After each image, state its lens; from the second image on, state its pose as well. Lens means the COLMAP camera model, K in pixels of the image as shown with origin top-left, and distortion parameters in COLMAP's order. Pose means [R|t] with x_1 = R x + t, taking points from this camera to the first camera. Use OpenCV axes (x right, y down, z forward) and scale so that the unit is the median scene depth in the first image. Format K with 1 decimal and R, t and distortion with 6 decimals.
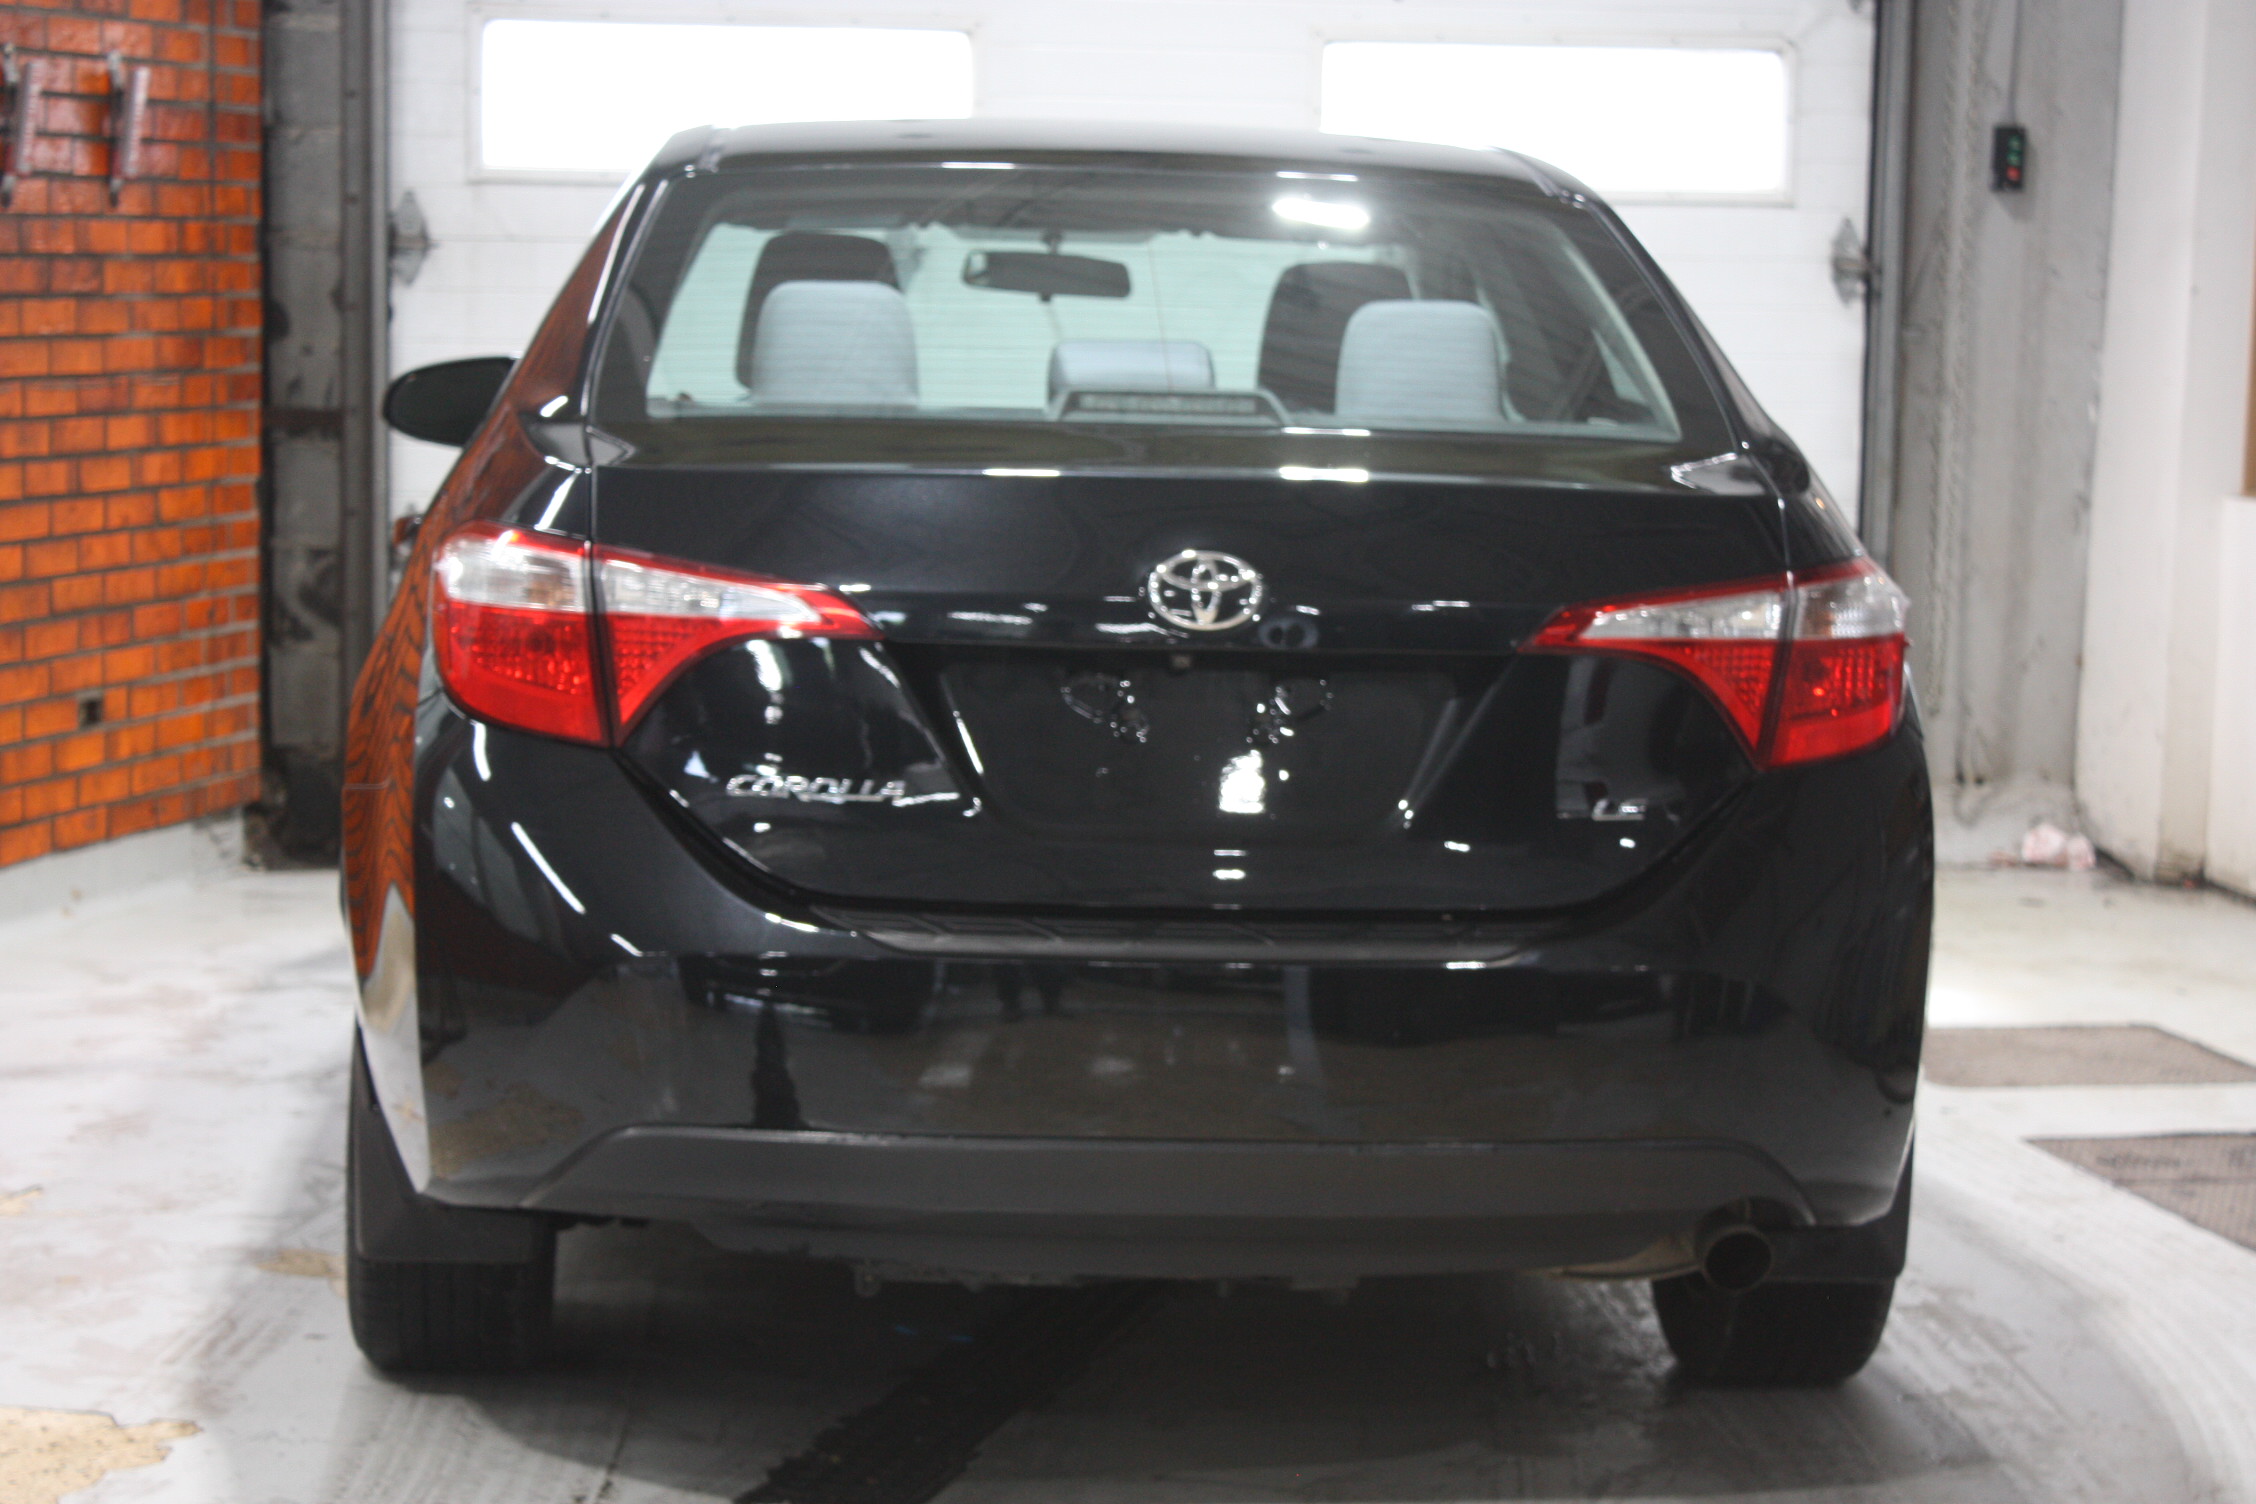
lens RADIAL K [[4986.9, 0, 1127.8], [0, 4986.9, 754.6], [0, 0, 1]] dist [0.016669, 0.000000]
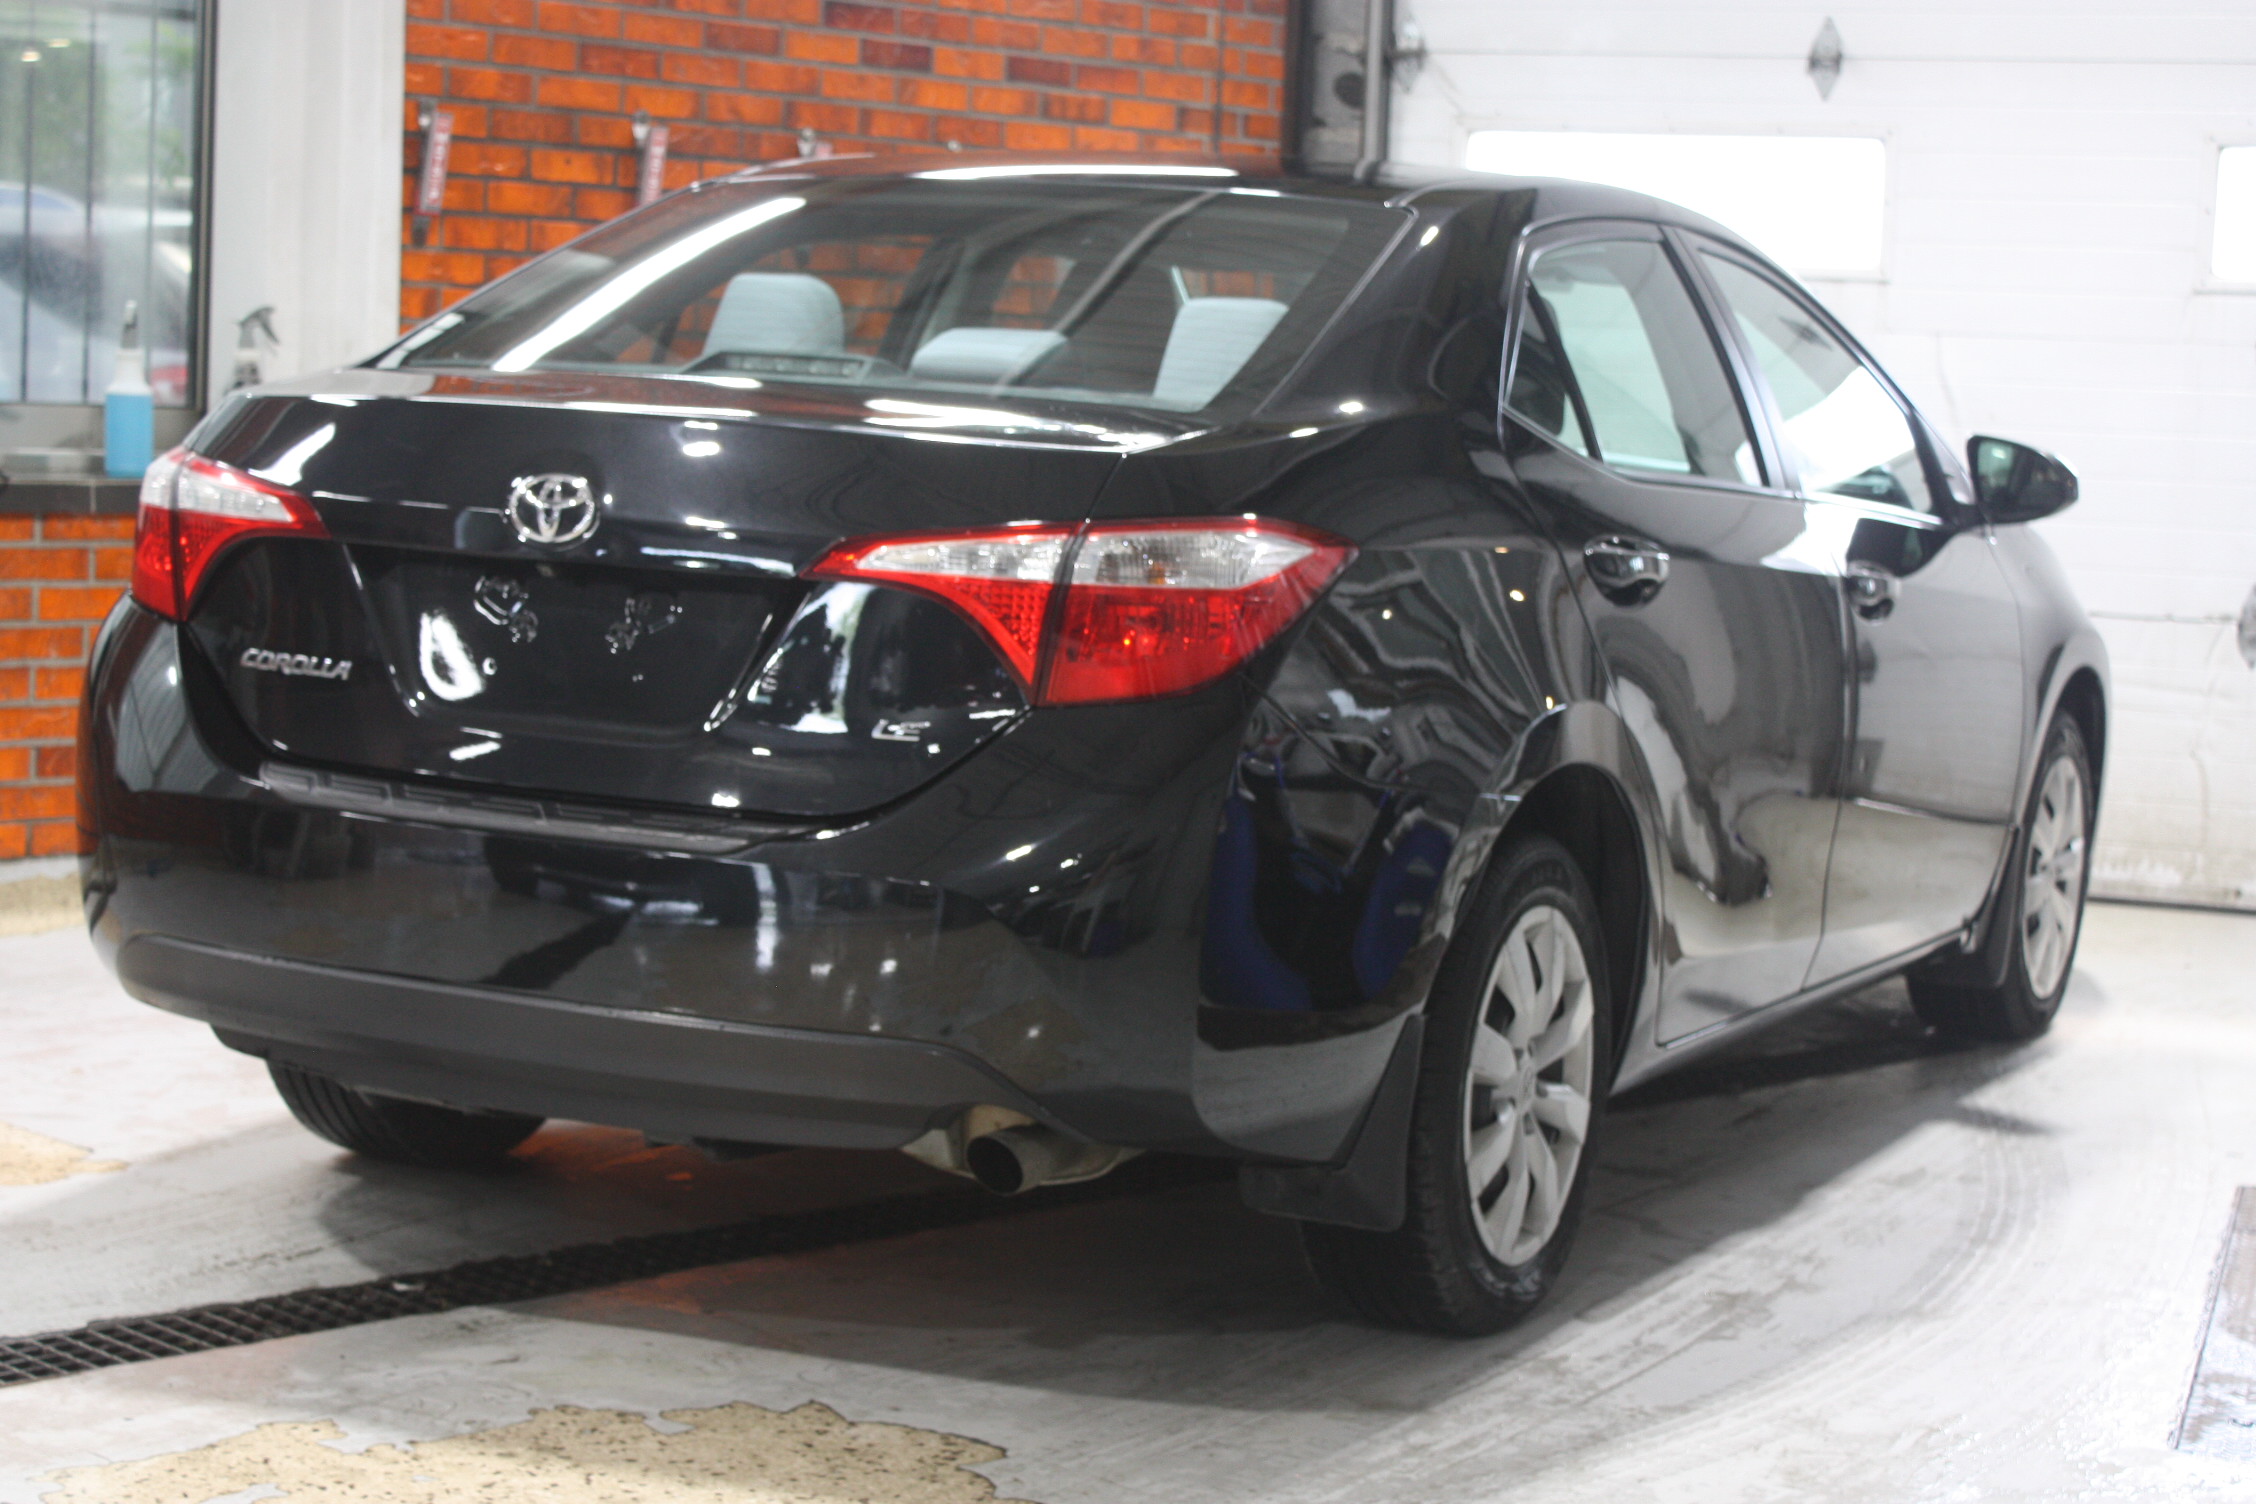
lens RADIAL K [[4187.6, 0, 1125.0], [0, 4187.6, 753.8], [0, 0, 1]] dist [-0.014761, 0.000000]
pose [[0.843640, 0.066954, -0.532718, 0.629758], [-0.082248, 0.996599, -0.004995, 0.016647], [0.530572, 0.048029, 0.846278, 0.261128]]
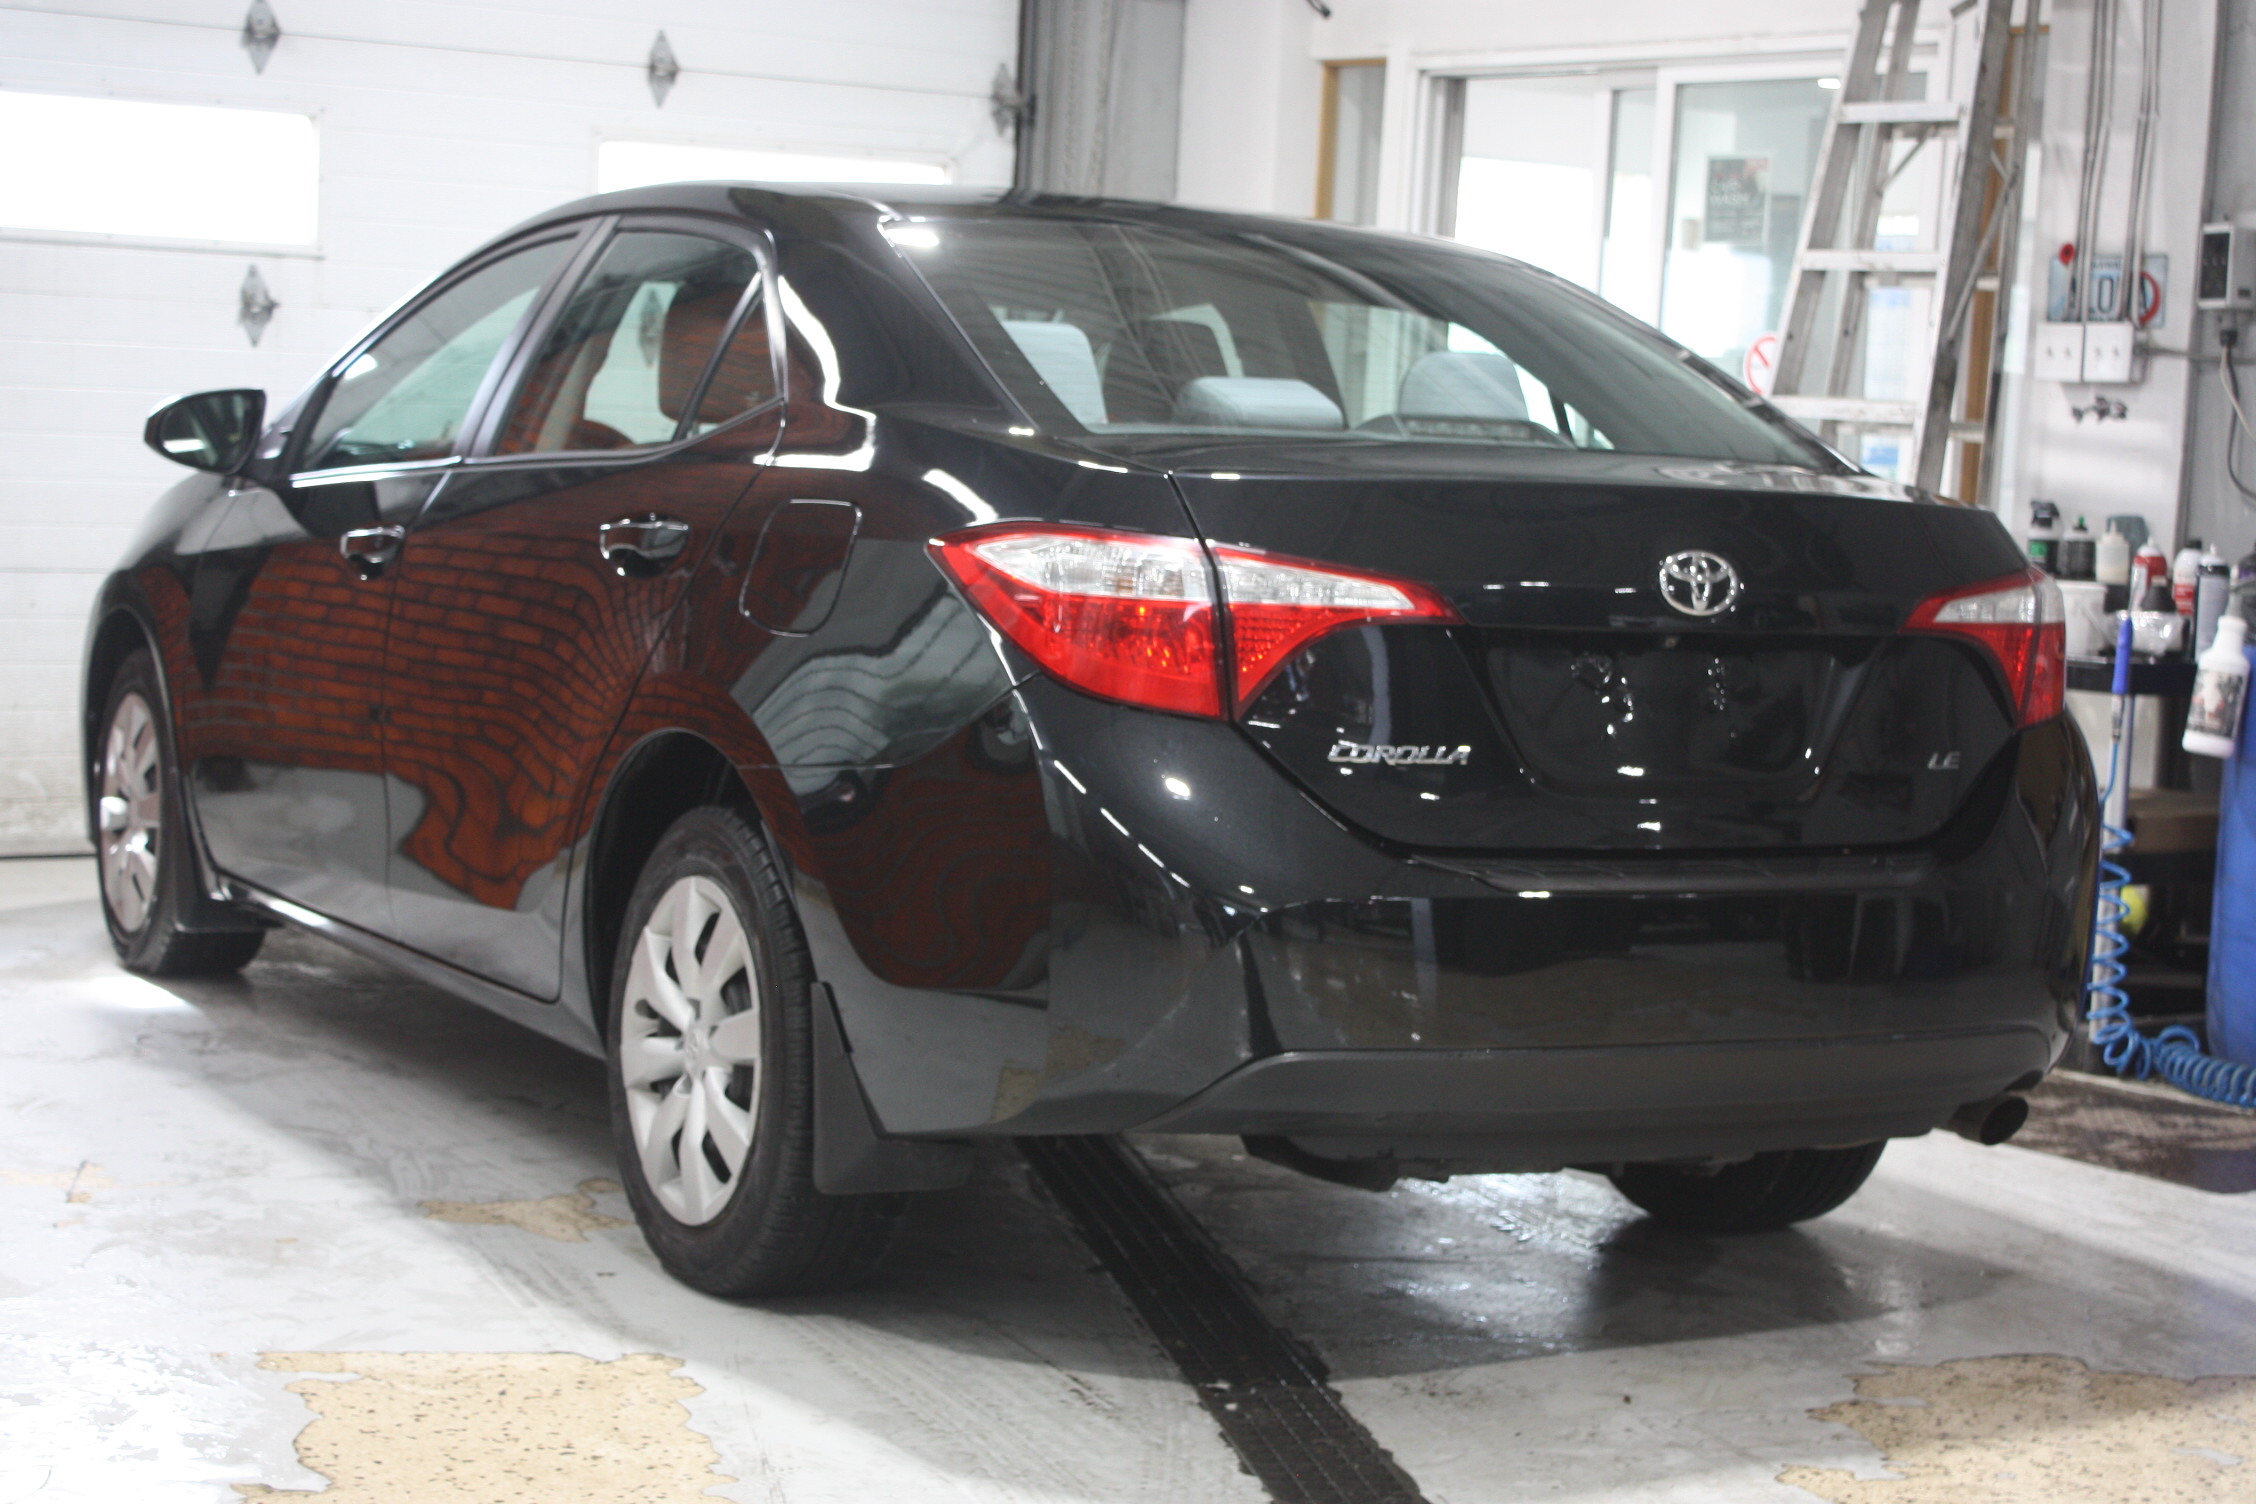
lens RADIAL K [[4187.6, 0, 1123.8], [0, 4187.6, 748.9], [0, 0, 1]] dist [-0.014761, 0.000000]
pose [[0.889330, -0.015611, 0.456999, -0.562003], [0.019696, 0.999797, -0.004174, 0.008402], [-0.456841, 0.012713, 0.889457, 0.164108]]
